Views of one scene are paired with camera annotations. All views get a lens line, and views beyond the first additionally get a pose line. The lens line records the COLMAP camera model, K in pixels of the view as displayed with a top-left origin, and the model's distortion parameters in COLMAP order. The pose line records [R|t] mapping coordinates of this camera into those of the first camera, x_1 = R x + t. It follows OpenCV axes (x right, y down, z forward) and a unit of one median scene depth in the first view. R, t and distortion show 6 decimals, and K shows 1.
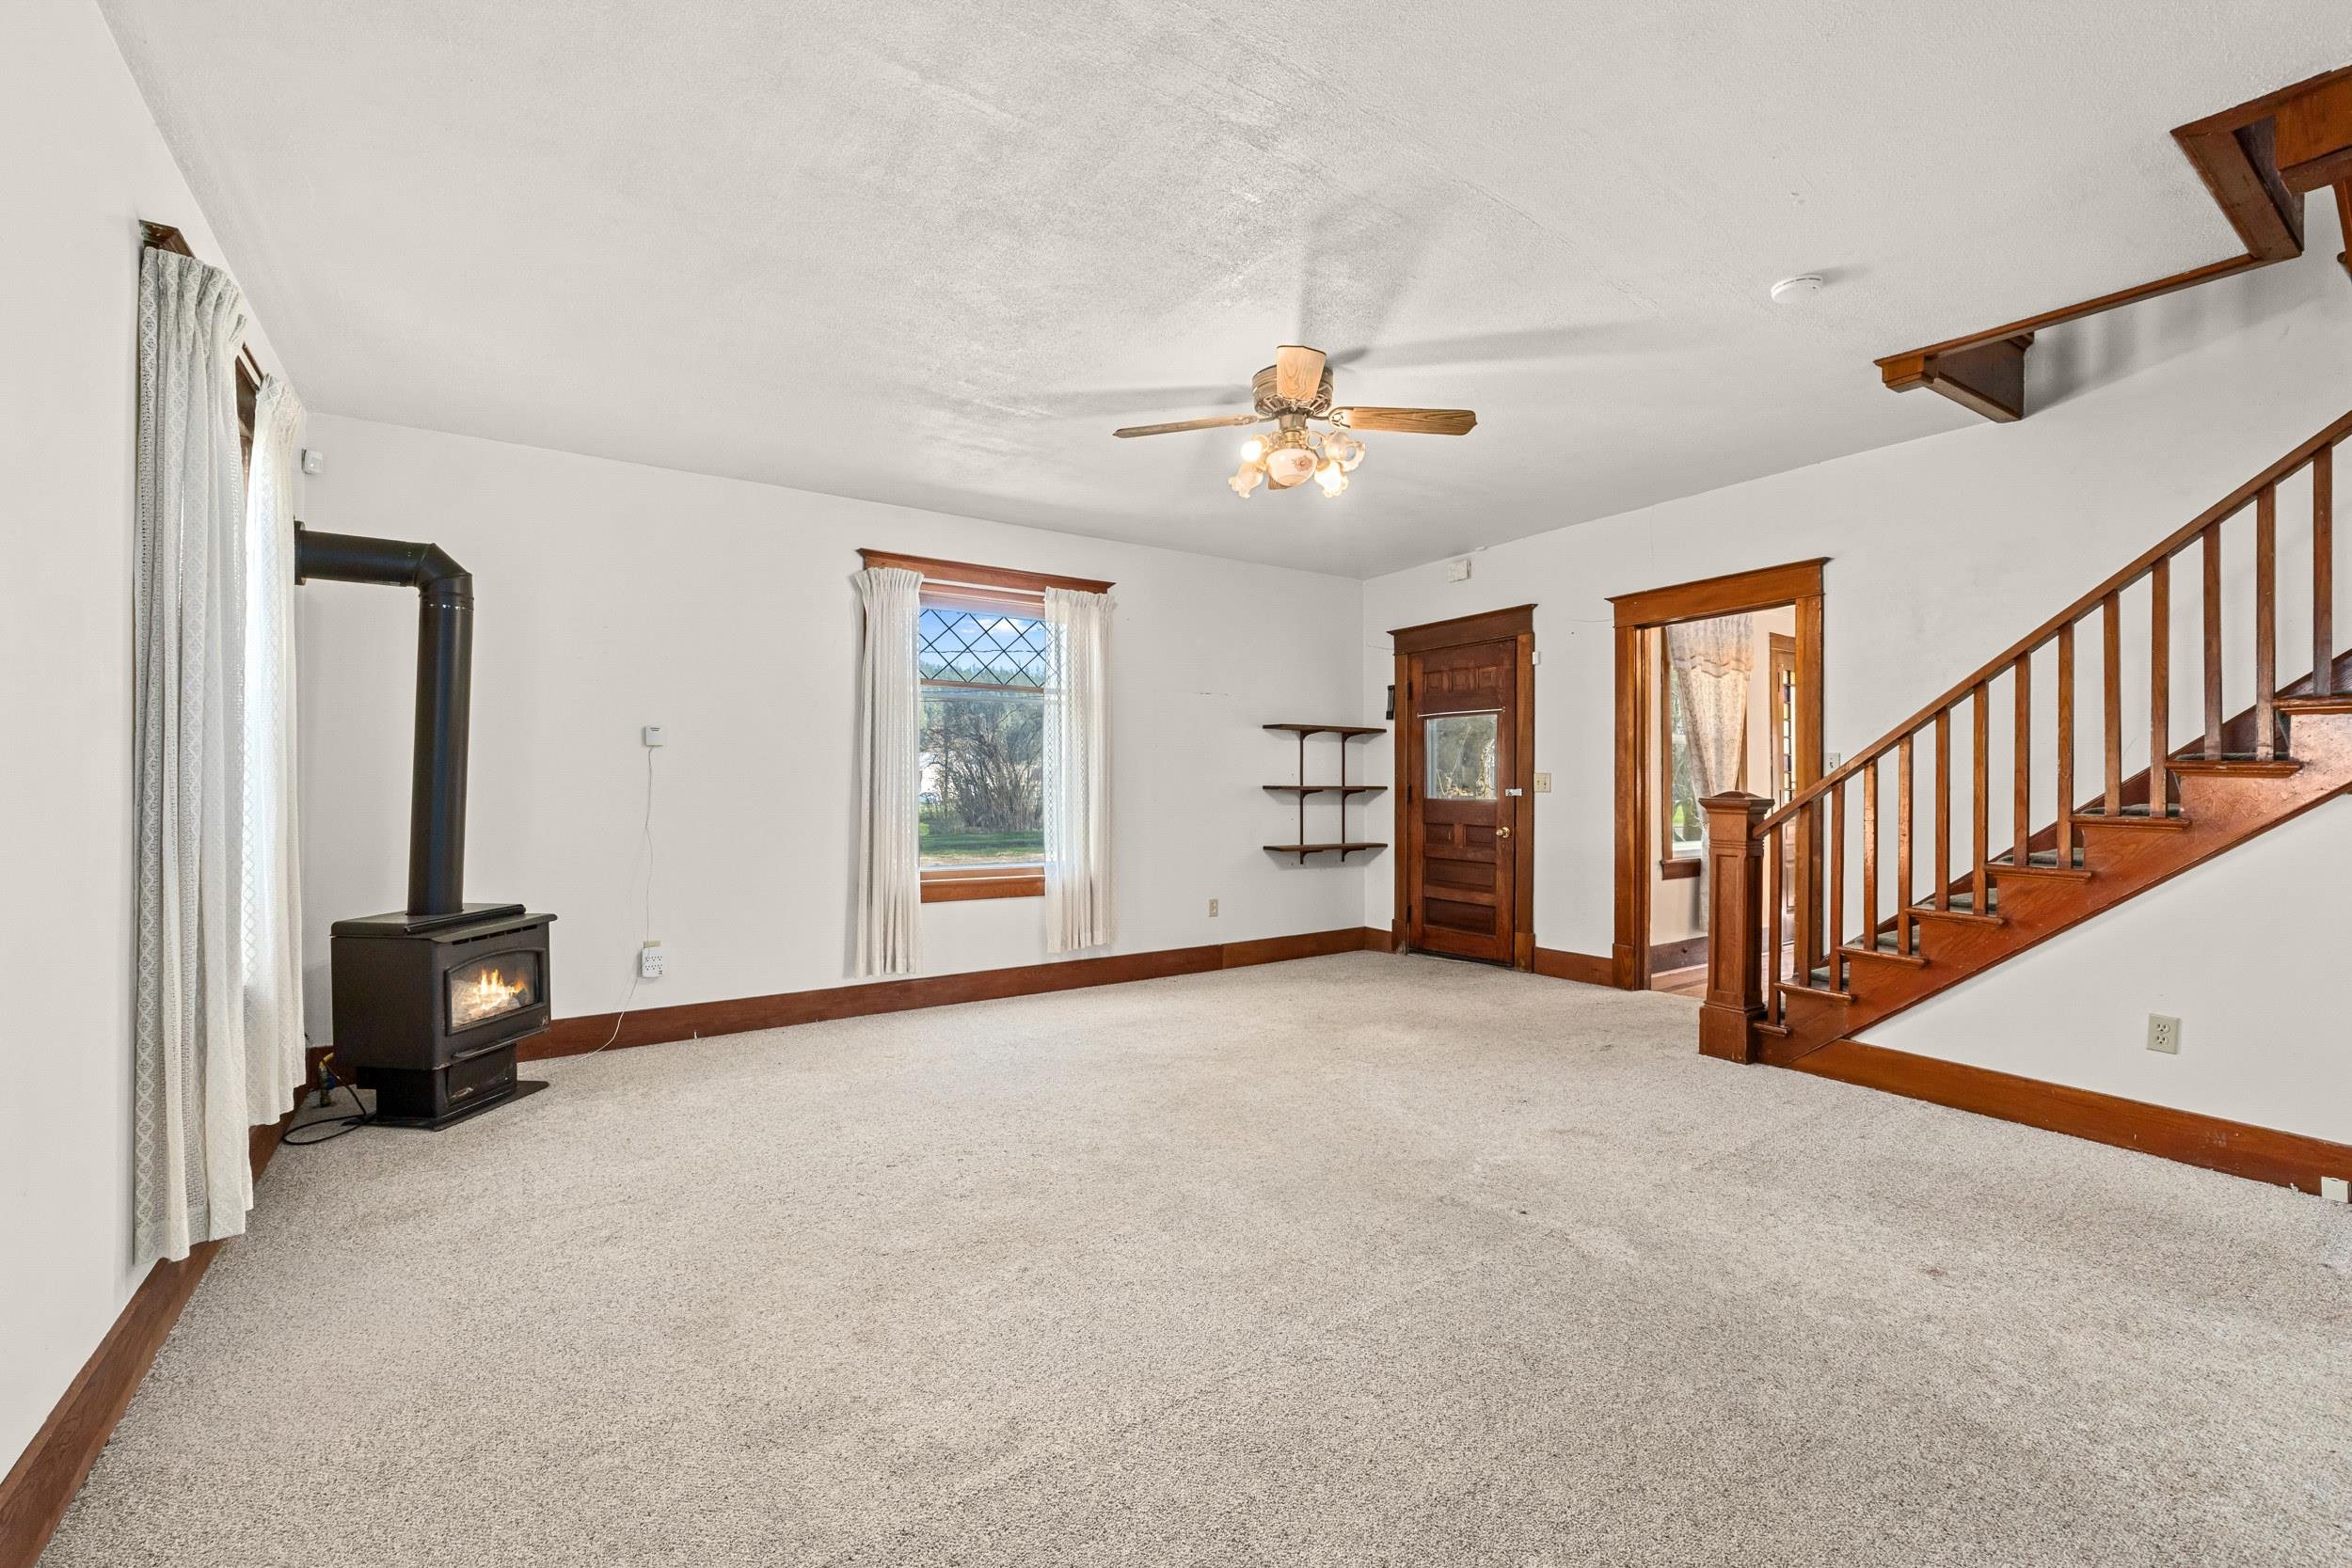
lens RADIAL K [[1004.2, 0, 1158.8], [0, 1004.2, 789.5], [0, 0, 1]] dist [-0.003817, -0.000055]
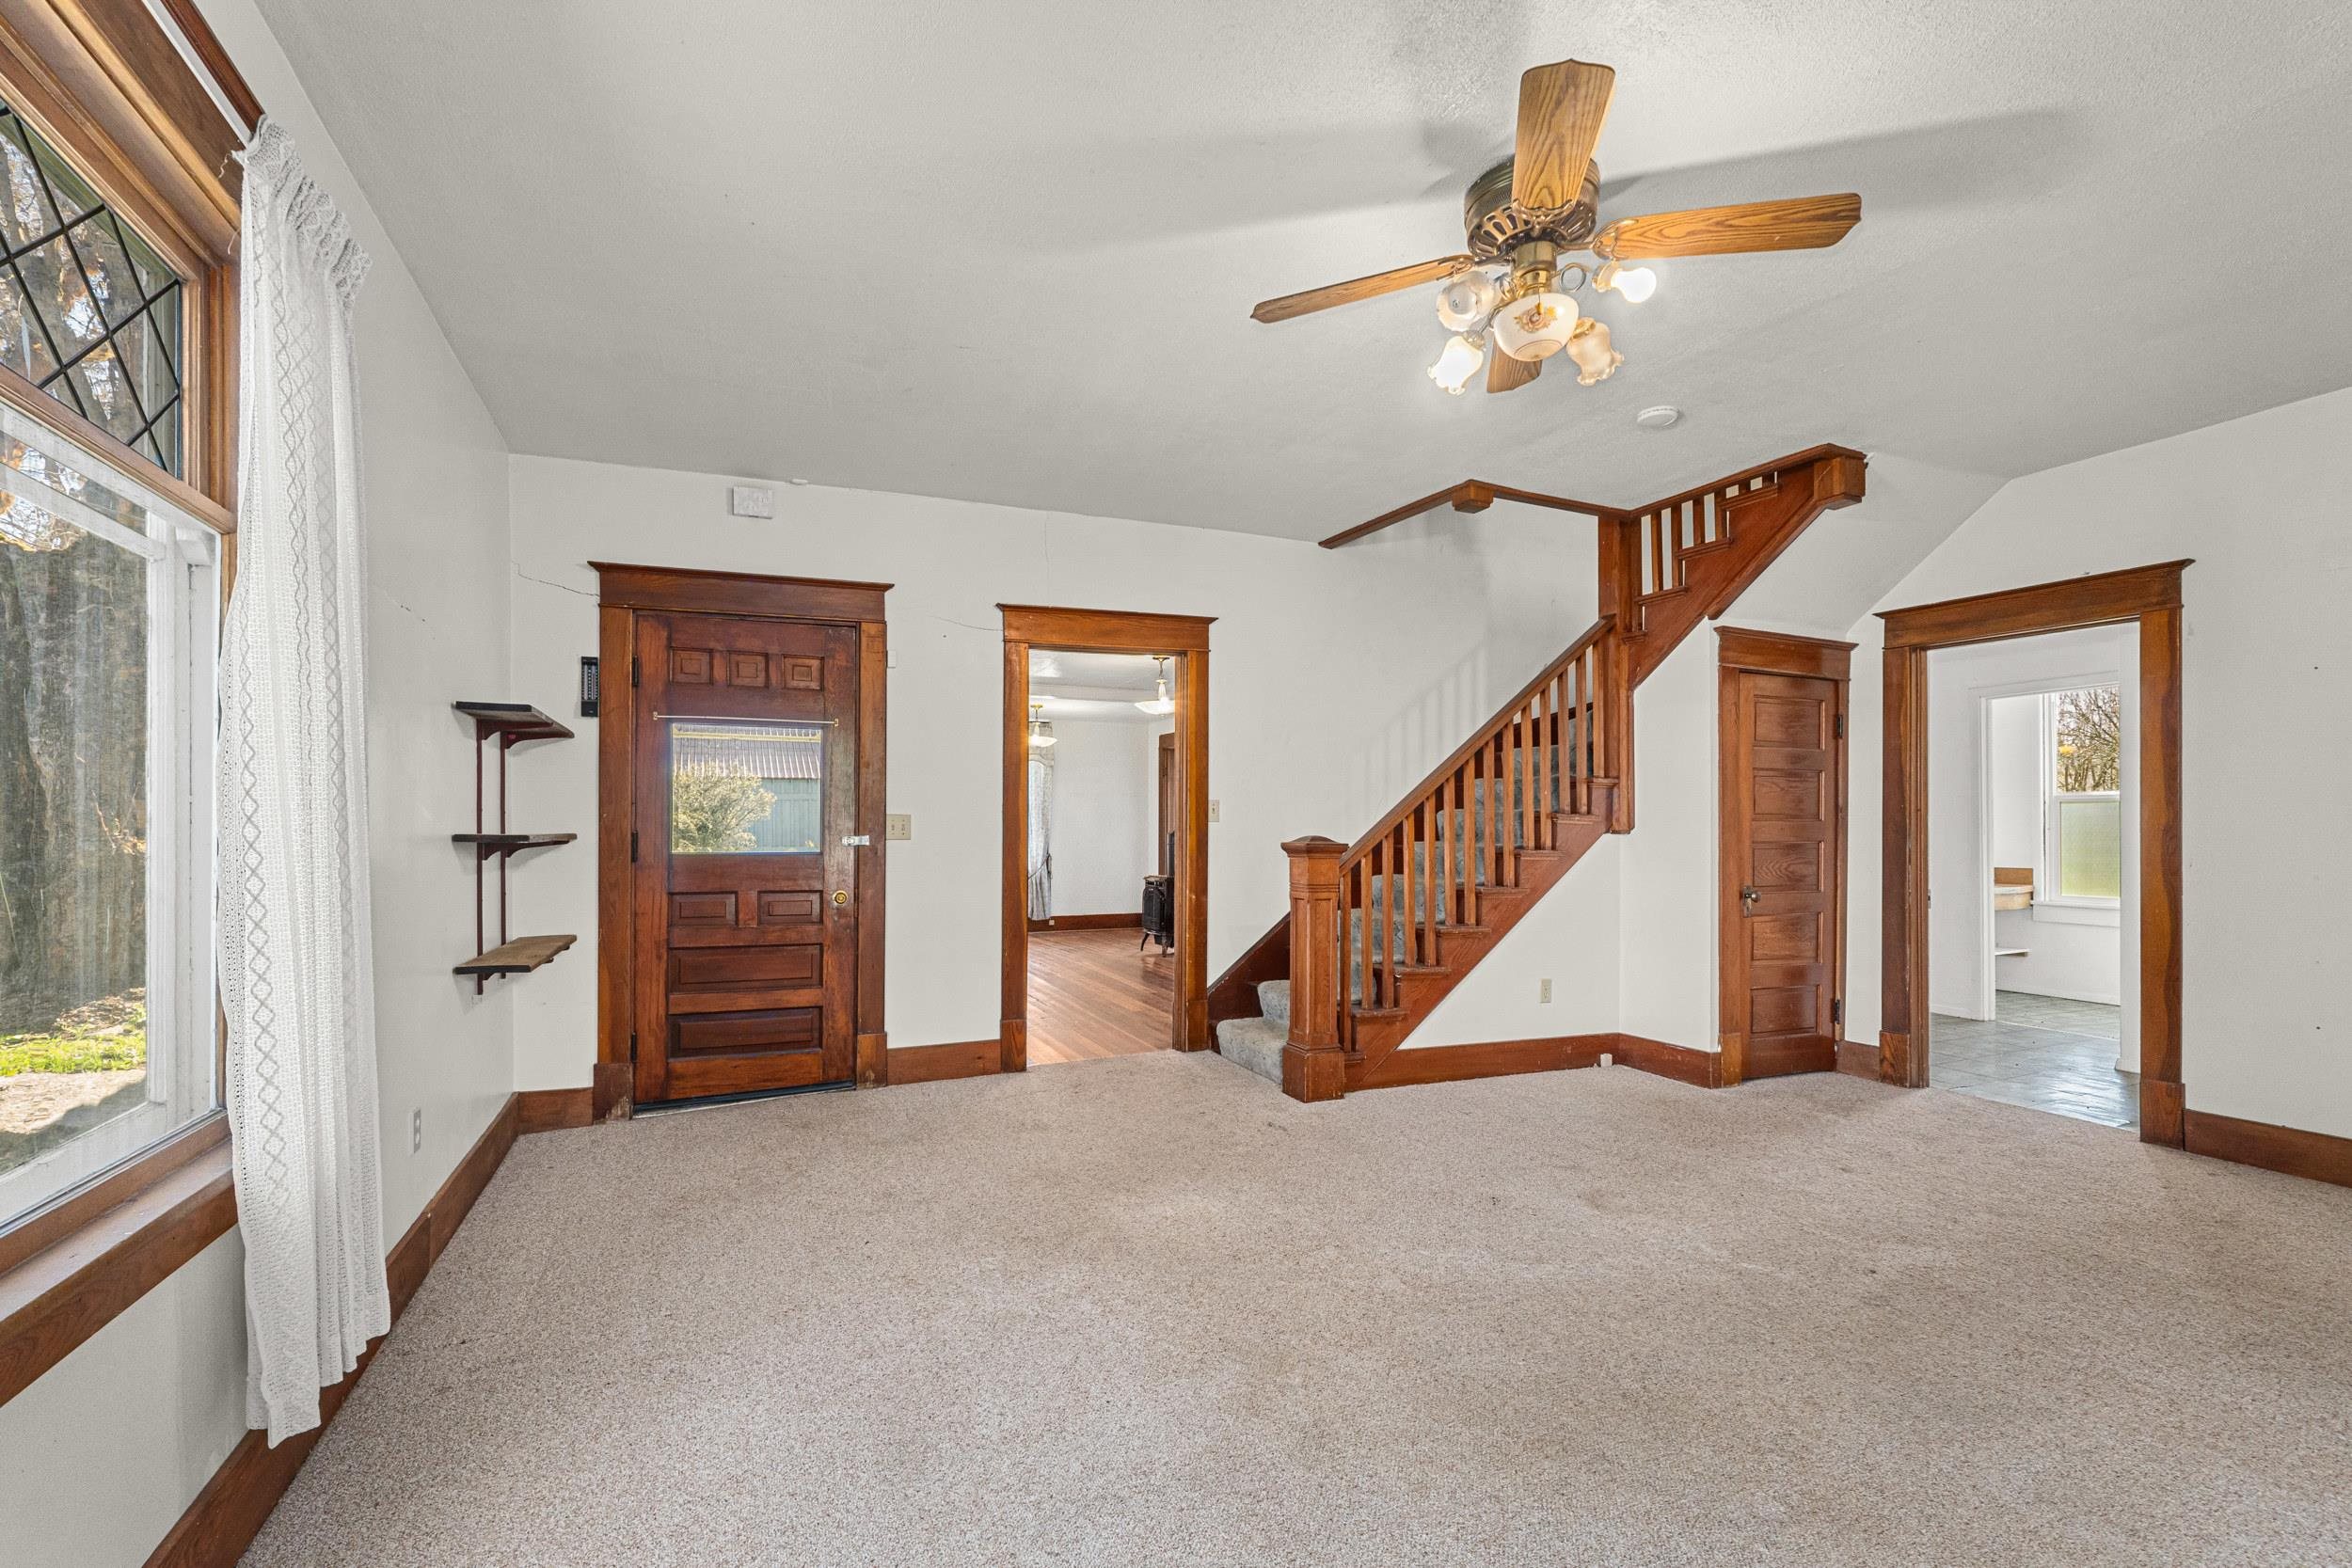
lens RADIAL K [[1004.2, 0, 1170.0], [0, 1004.2, 816.2], [0, 0, 1]] dist [-0.003817, -0.000055]
pose [[0.174900, 0.010131, 0.984534, -0.327541], [0.005543, 0.999921, -0.011274, -0.005100], [-0.984571, 0.007430, 0.174830, 0.688301]]
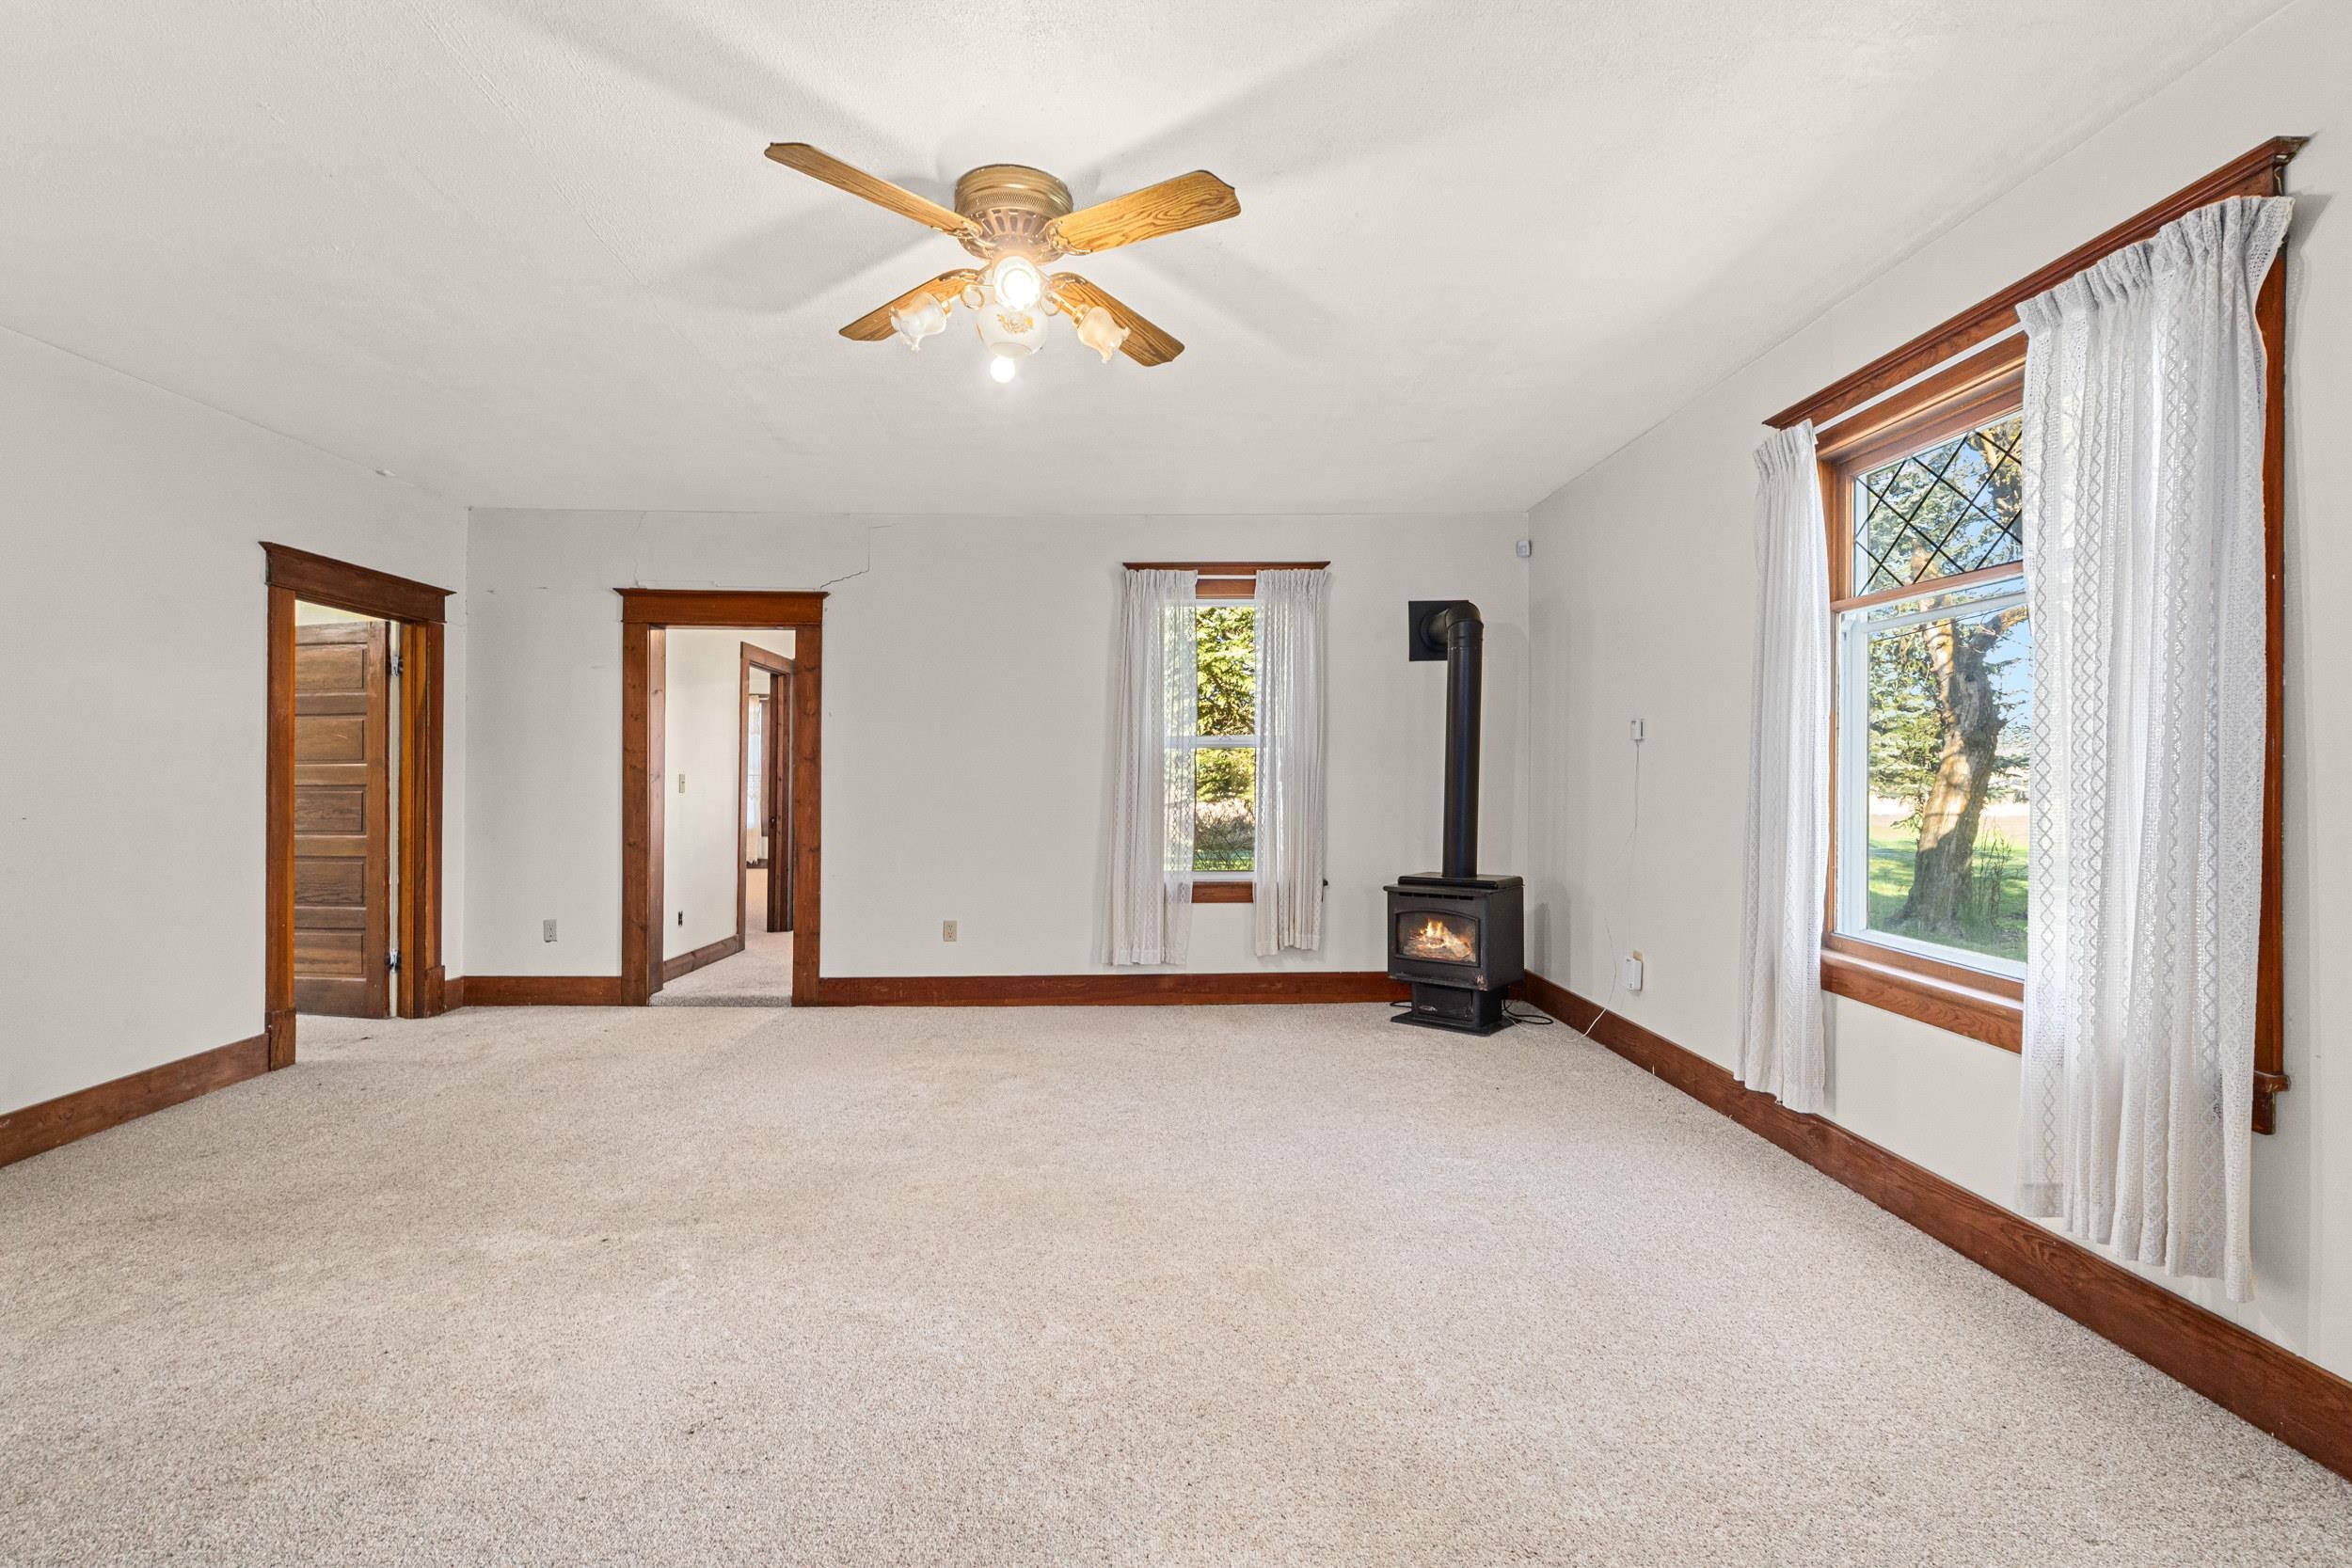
lens RADIAL K [[1004.2, 0, 1159.2], [0, 1004.2, 788.4], [0, 0, 1]] dist [-0.003817, -0.000055]
pose [[-0.542043, 0.015970, -0.840199, 0.400641], [-0.001036, 0.999806, 0.019671, -0.011926], [0.840350, 0.011533, -0.541921, 0.898097]]
